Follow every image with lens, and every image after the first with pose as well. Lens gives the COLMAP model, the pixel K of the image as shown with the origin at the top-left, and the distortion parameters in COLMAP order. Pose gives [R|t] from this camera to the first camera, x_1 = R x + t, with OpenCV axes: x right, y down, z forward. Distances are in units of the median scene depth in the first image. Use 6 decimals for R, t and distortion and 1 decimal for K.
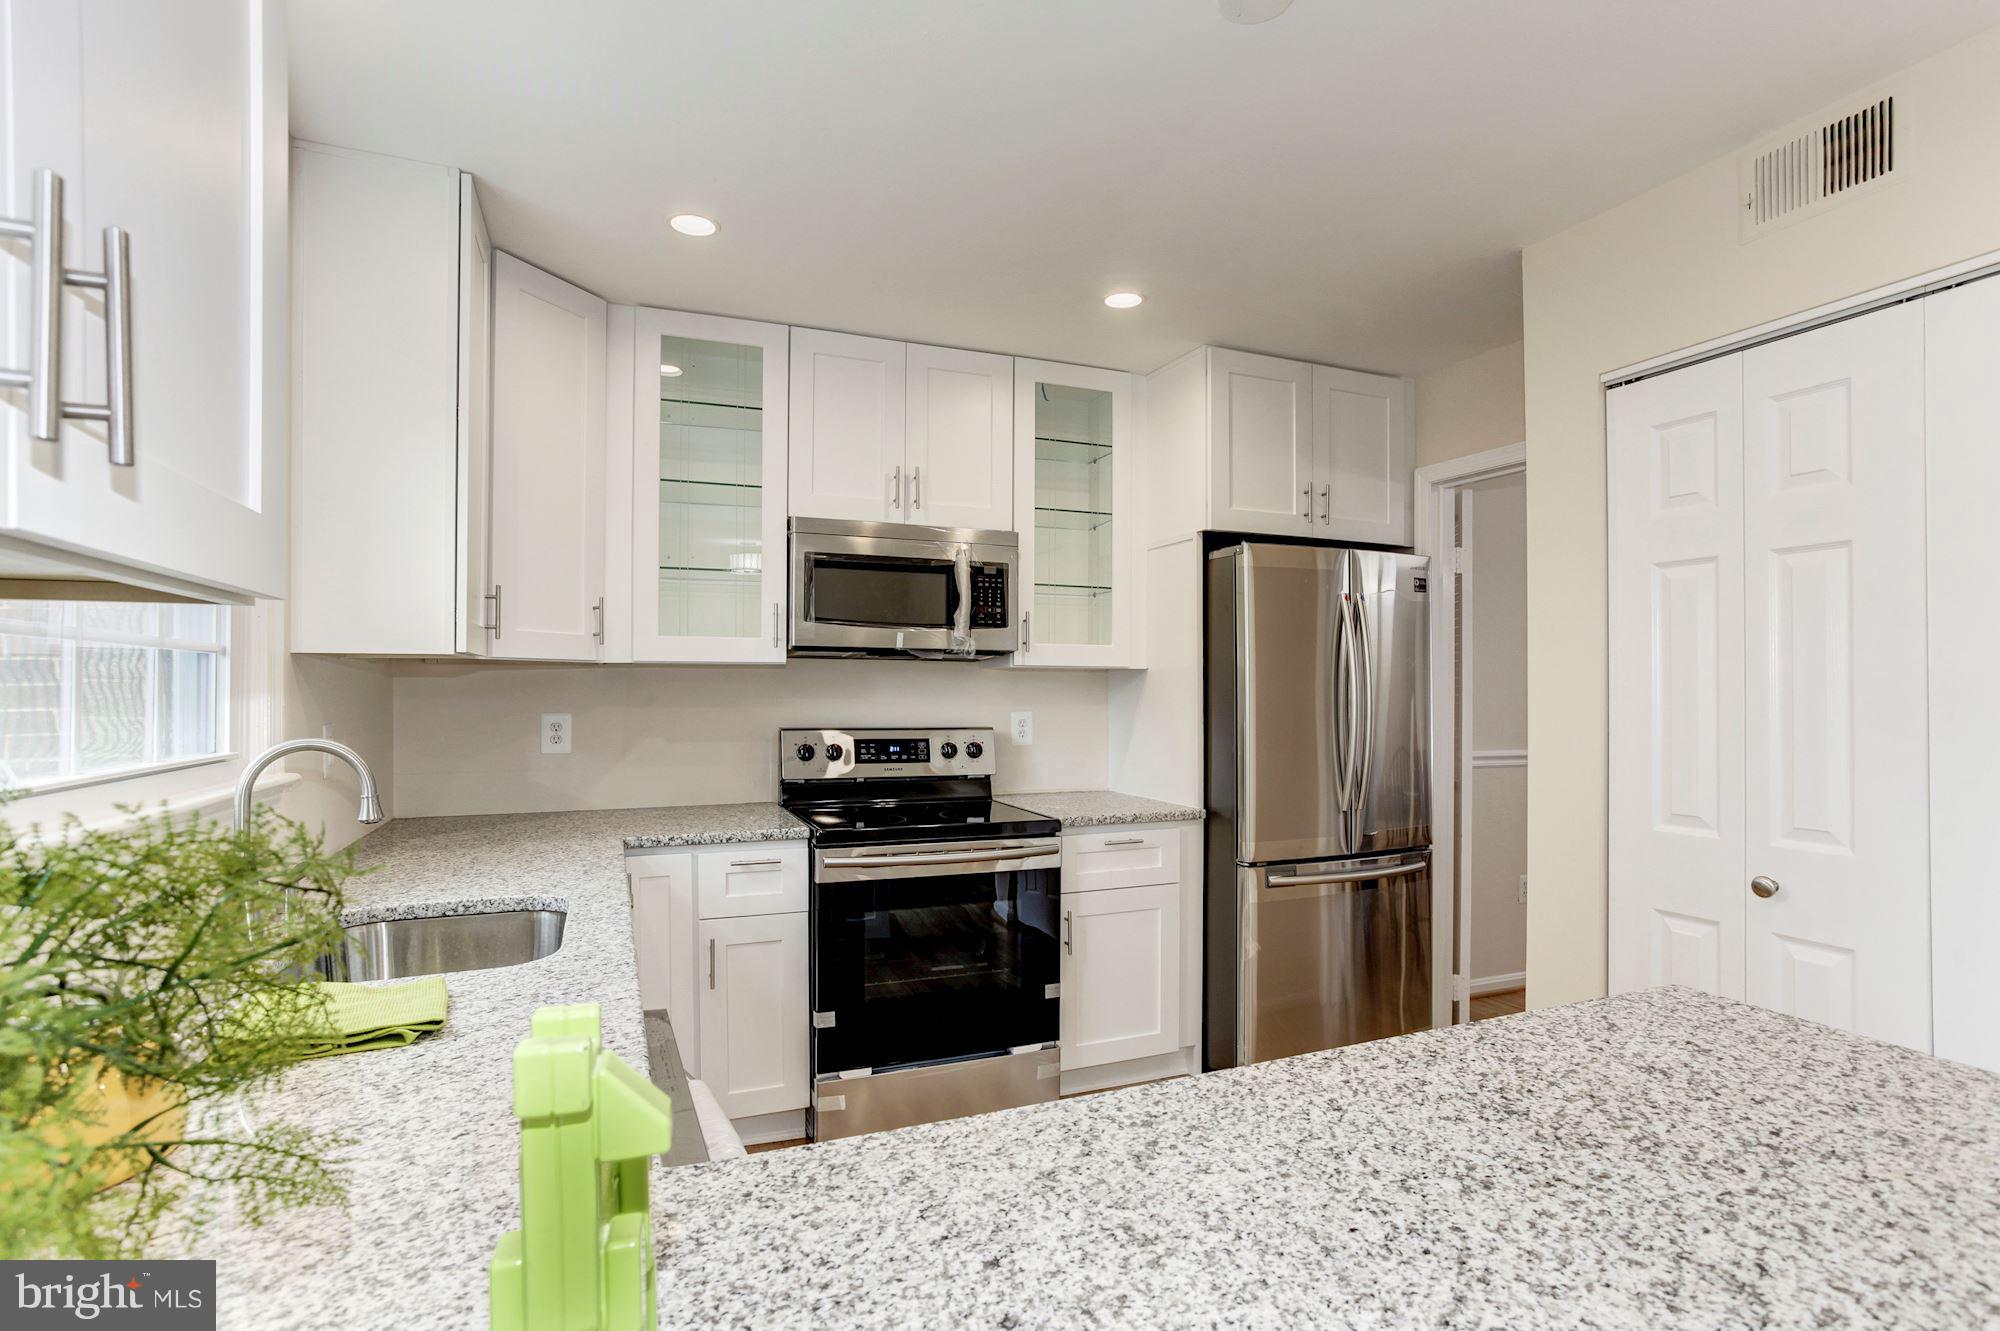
lens RADIAL K [[984.4, 0, 998.1], [0, 984.4, 680.0], [0, 0, 1]] dist [-0.048547, 0.028560]
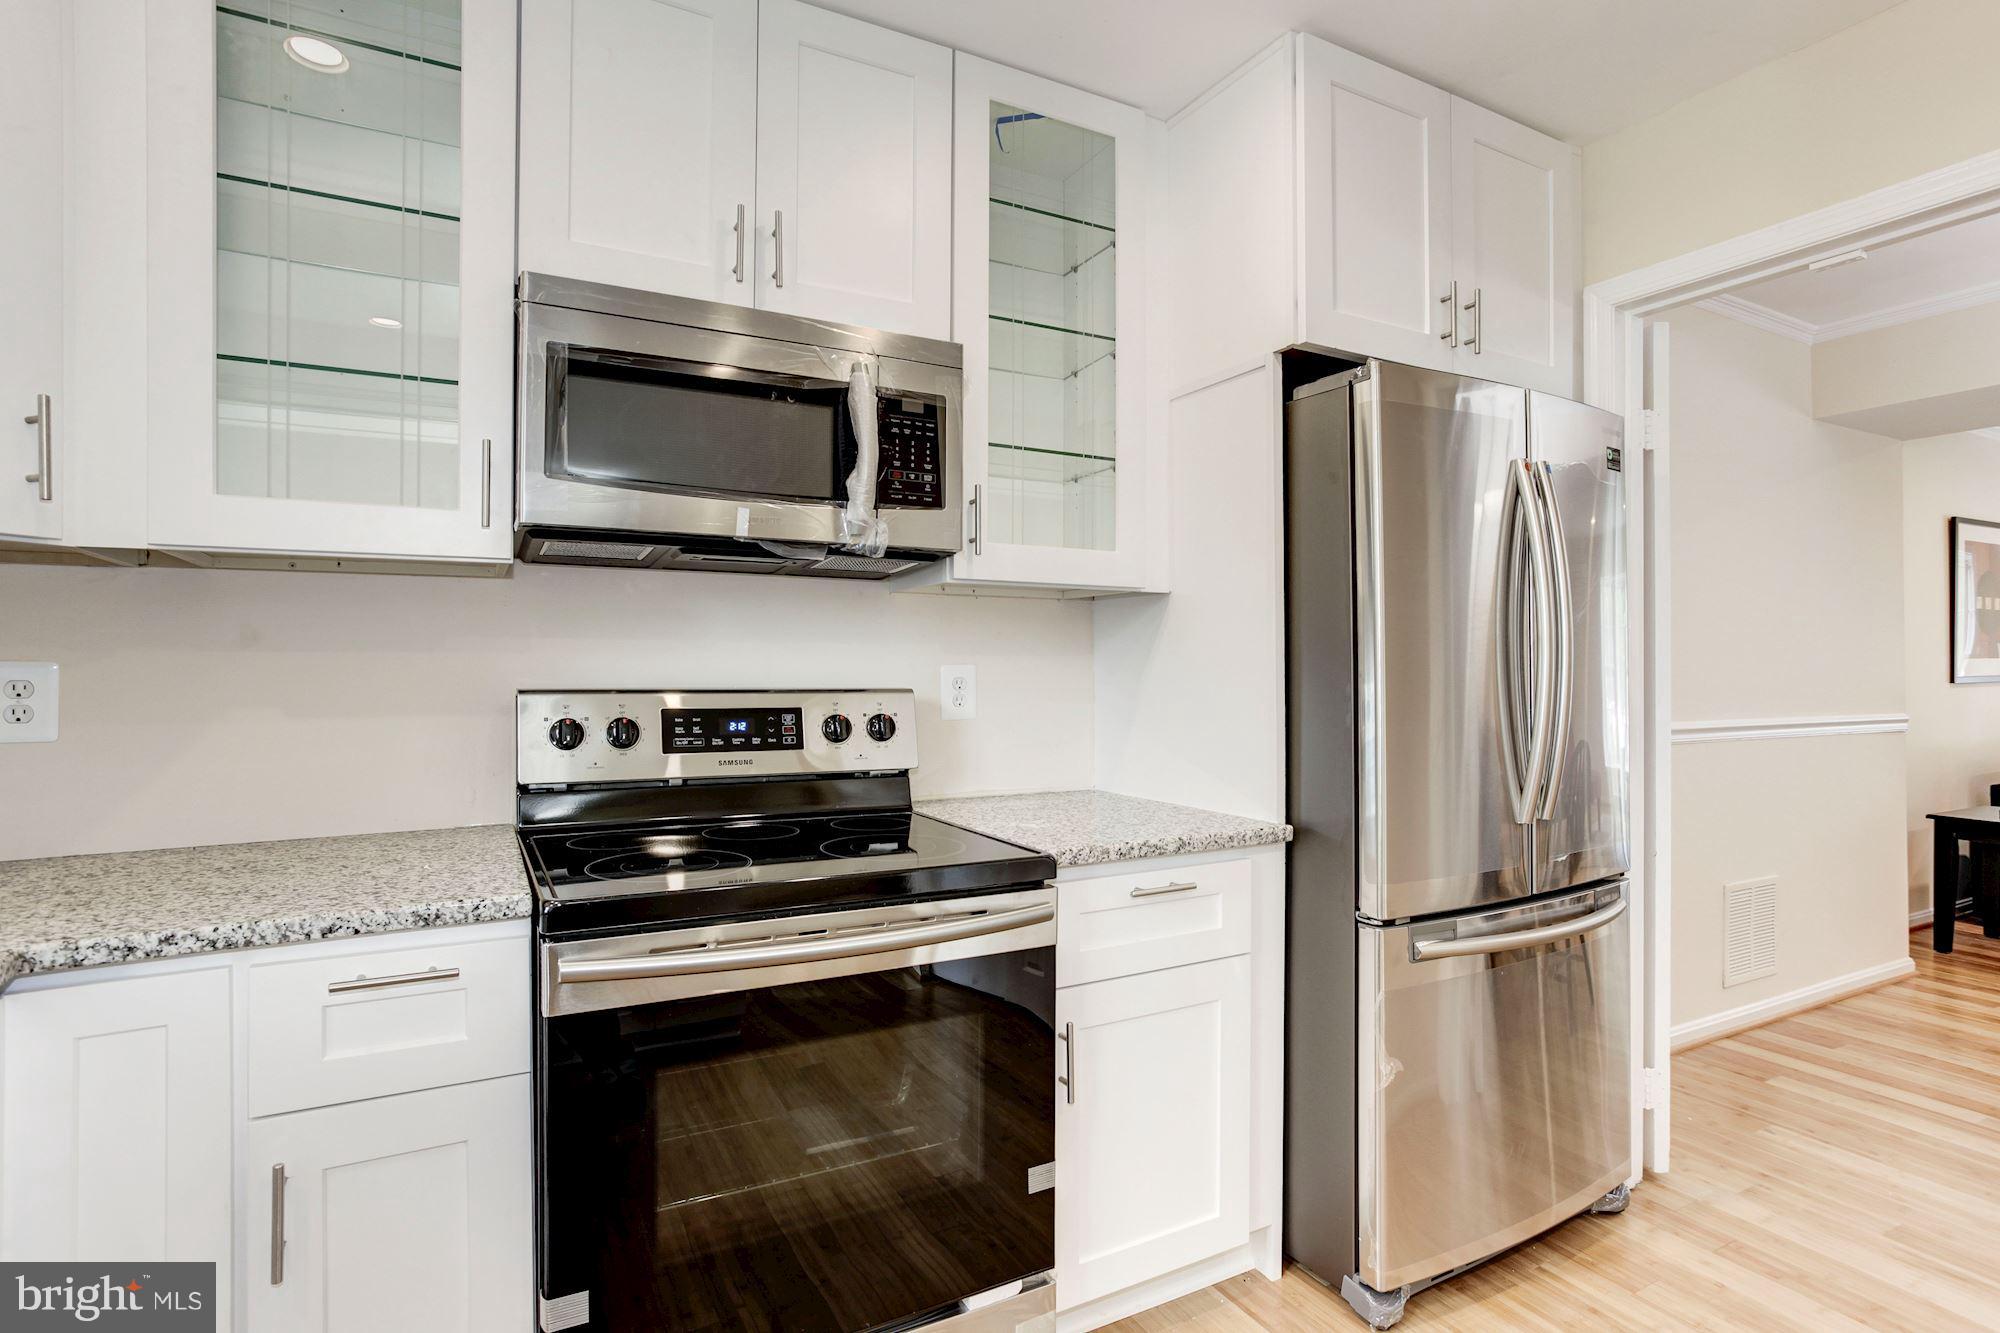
lens RADIAL K [[1049.2, 0, 1043.5], [0, 1049.2, 641.2], [0, 0, 1]] dist [-0.066851, 0.059889]
pose [[0.989428, 0.002127, 0.145011, -0.020917], [-0.000136, 0.999906, -0.013743, 0.031549], [-0.145027, 0.013578, 0.989335, 0.410087]]
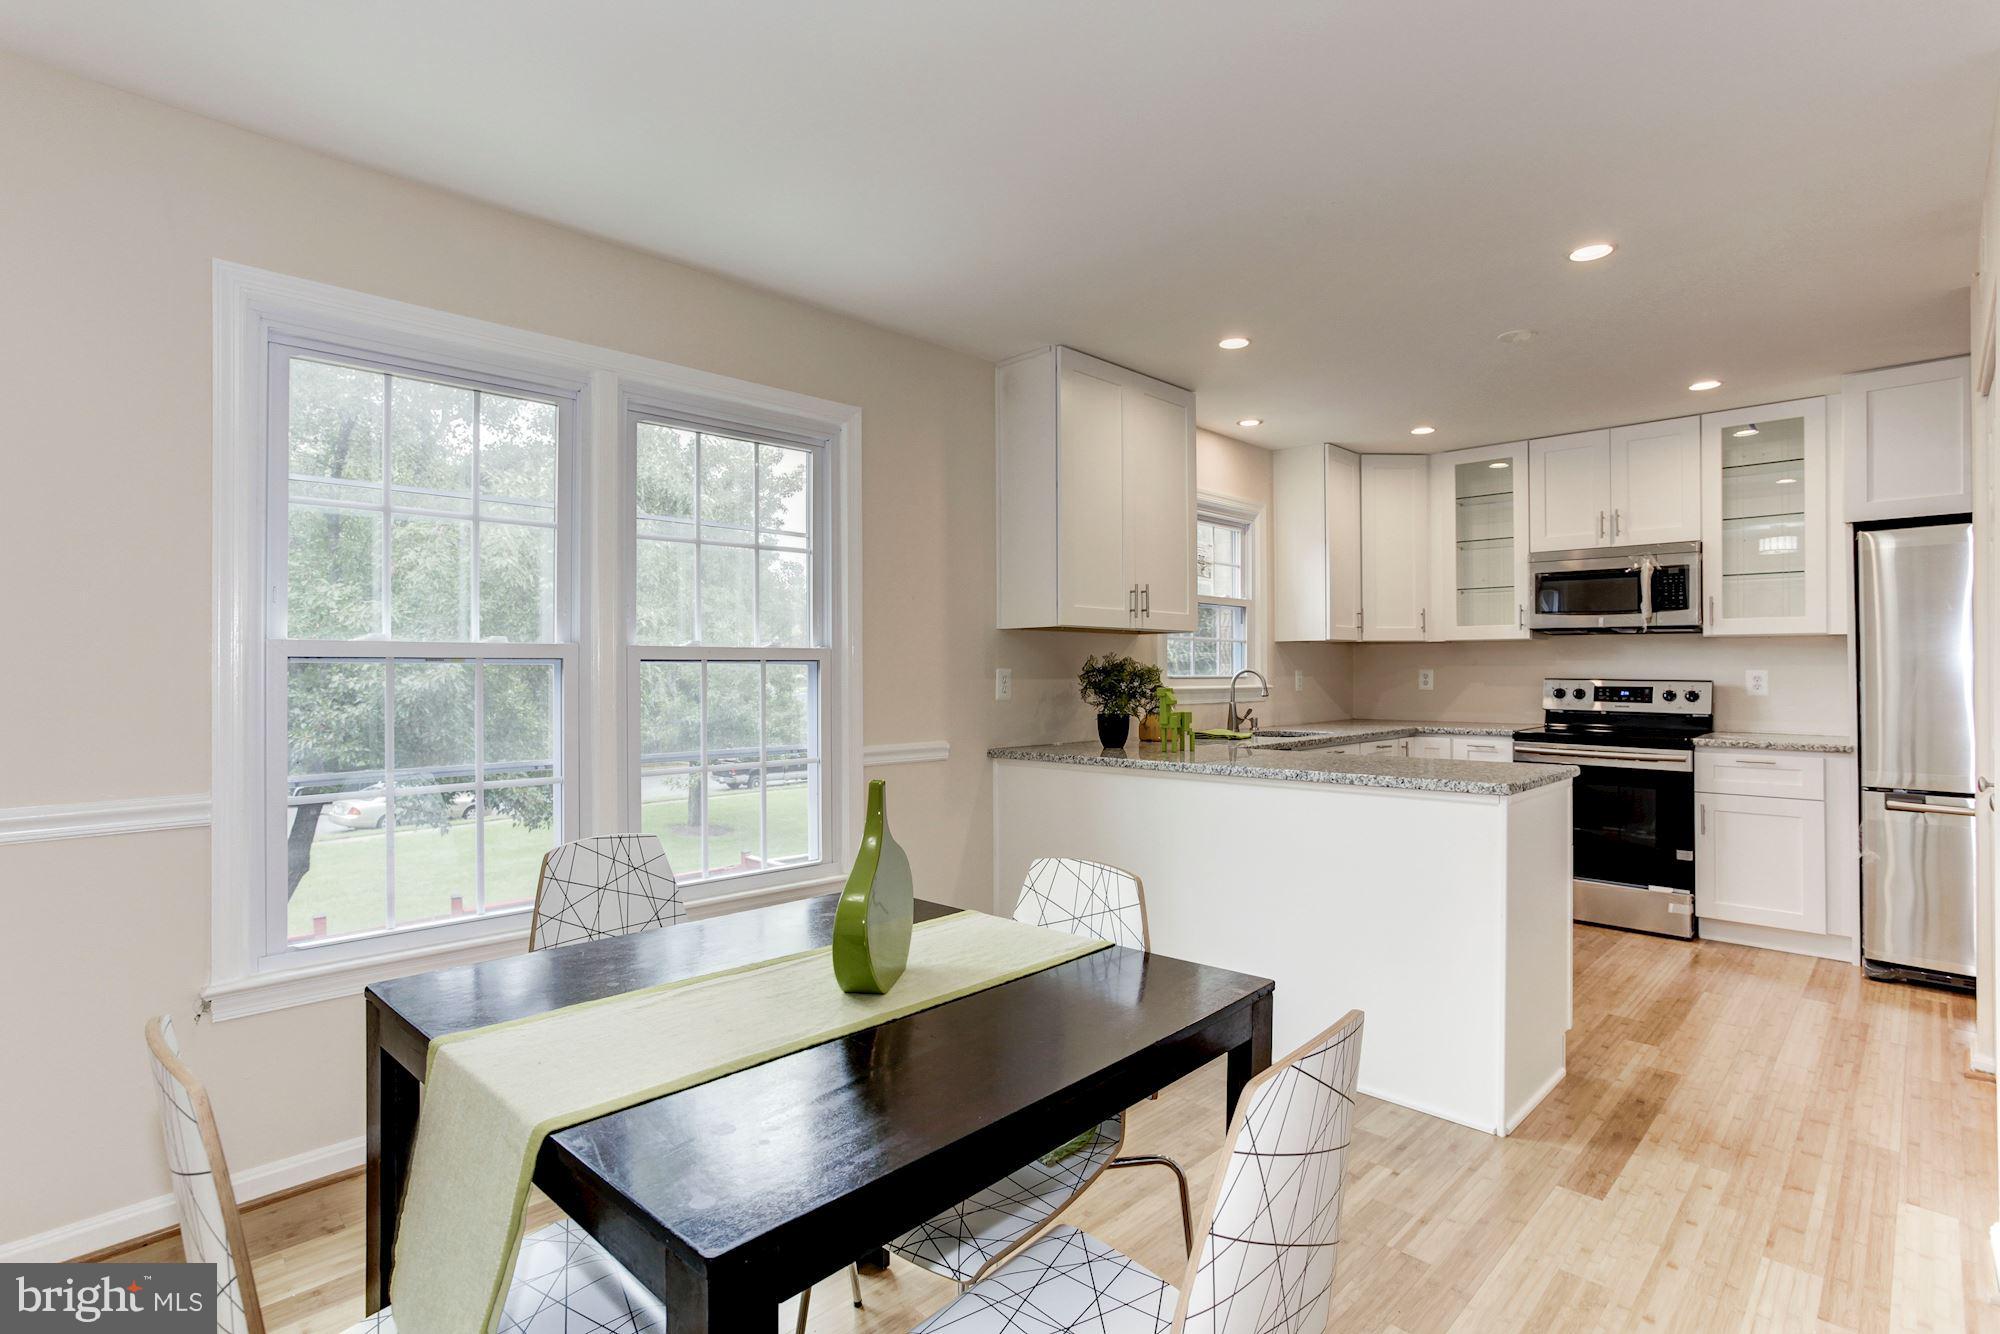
lens RADIAL K [[985.2, 0, 999.8], [0, 985.2, 660.9], [0, 0, 1]] dist [-0.058943, 0.038127]
pose [[0.402144, -0.009437, -0.915528, 0.921168], [0.008479, 0.999942, -0.006582, 0.023530], [0.915537, -0.005116, 0.402201, -0.502333]]
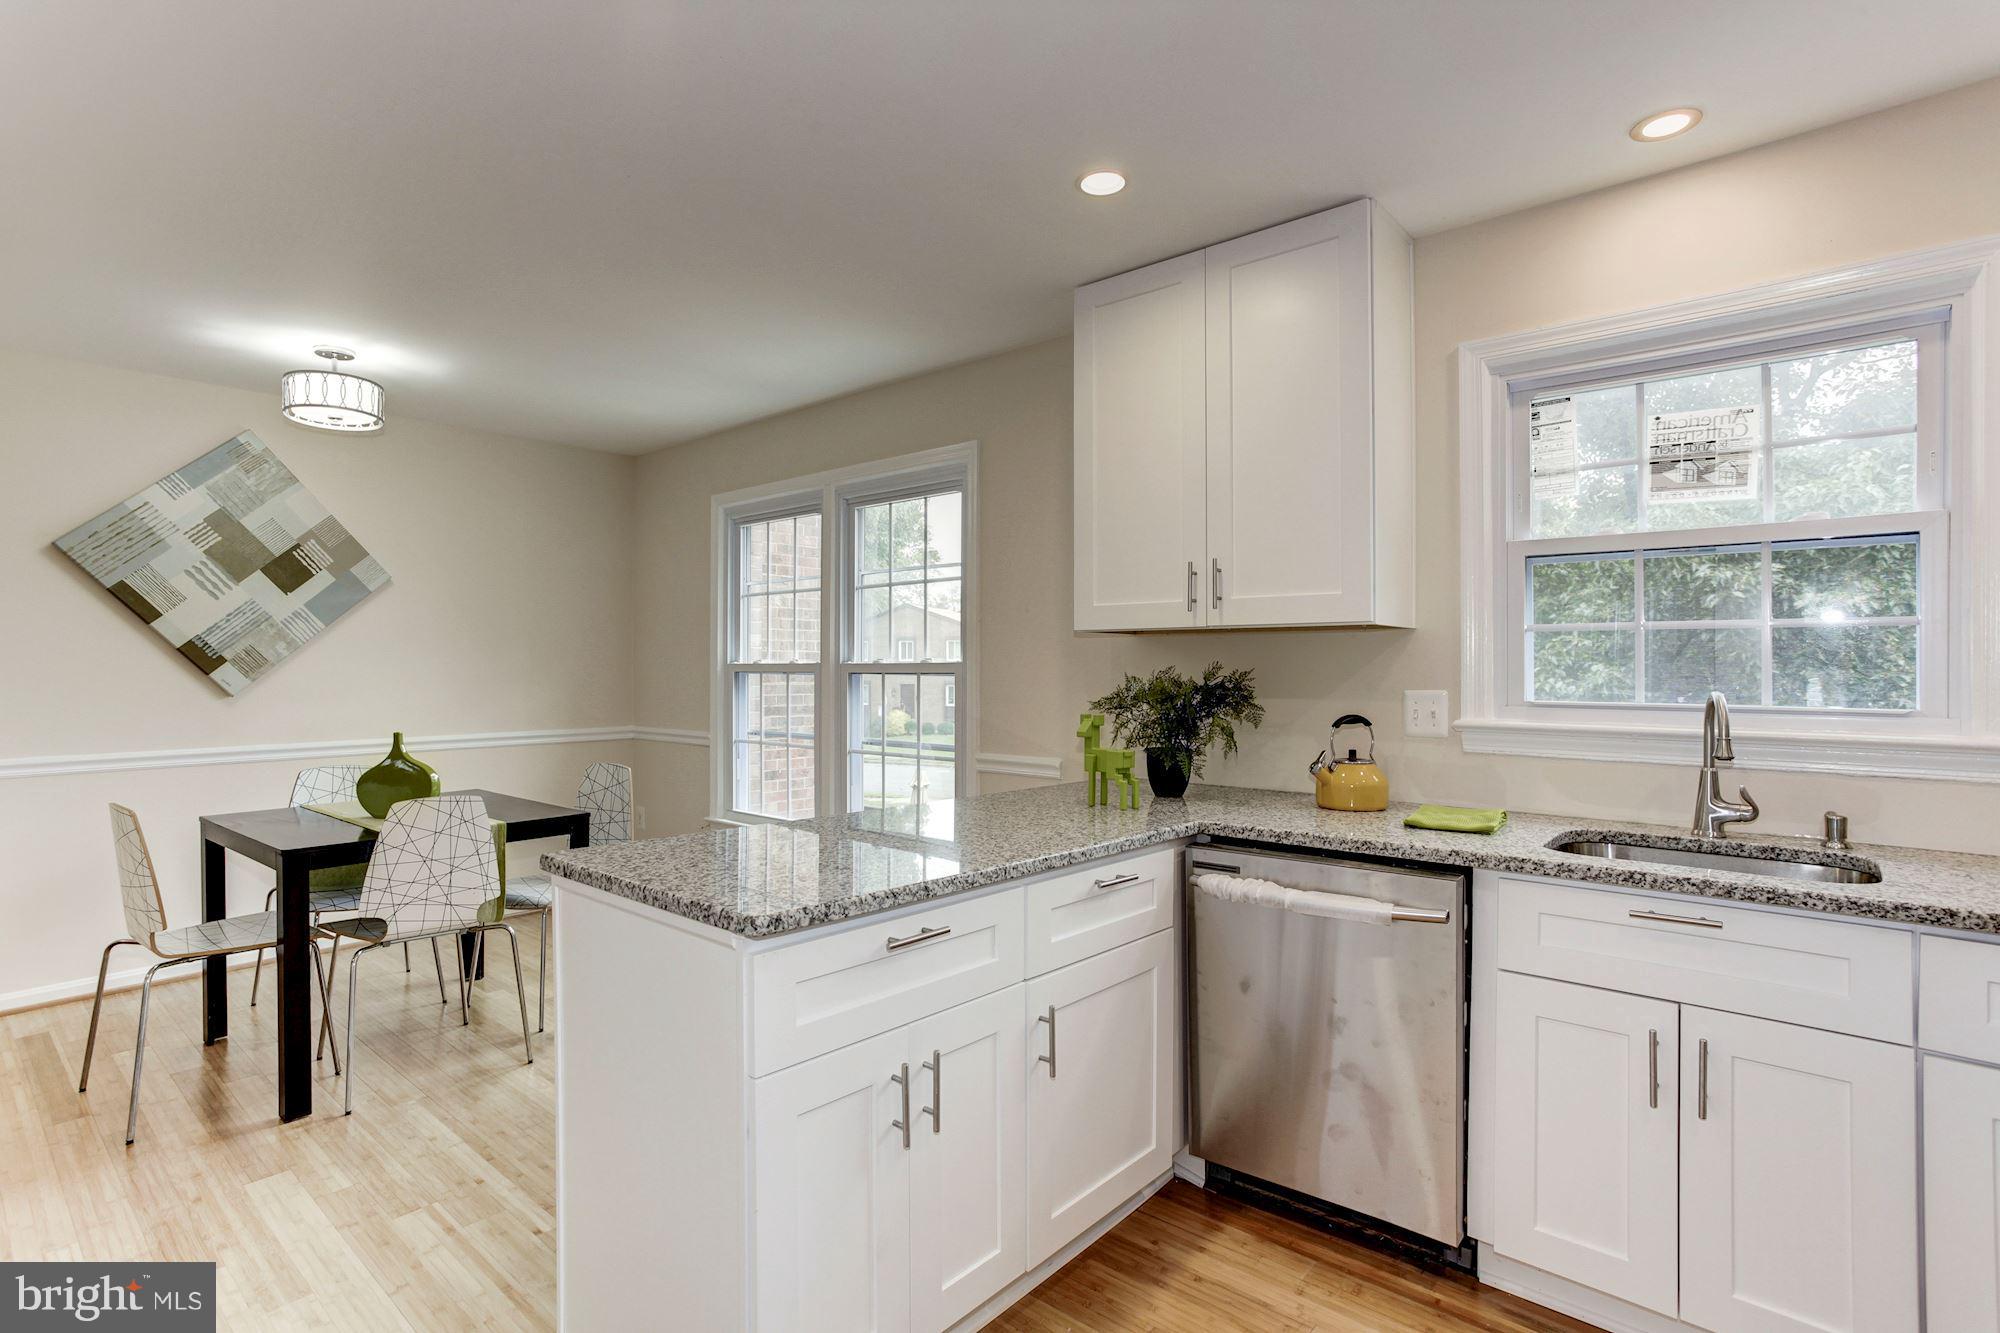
lens RADIAL K [[985.2, 0, 999.8], [0, 985.2, 660.4], [0, 0, 1]] dist [-0.058943, 0.038127]
pose [[-0.891913, -0.006326, -0.452163, 0.376445], [0.000516, 0.999887, -0.015007, 0.017867], [0.452207, -0.013619, -0.891809, 0.846984]]
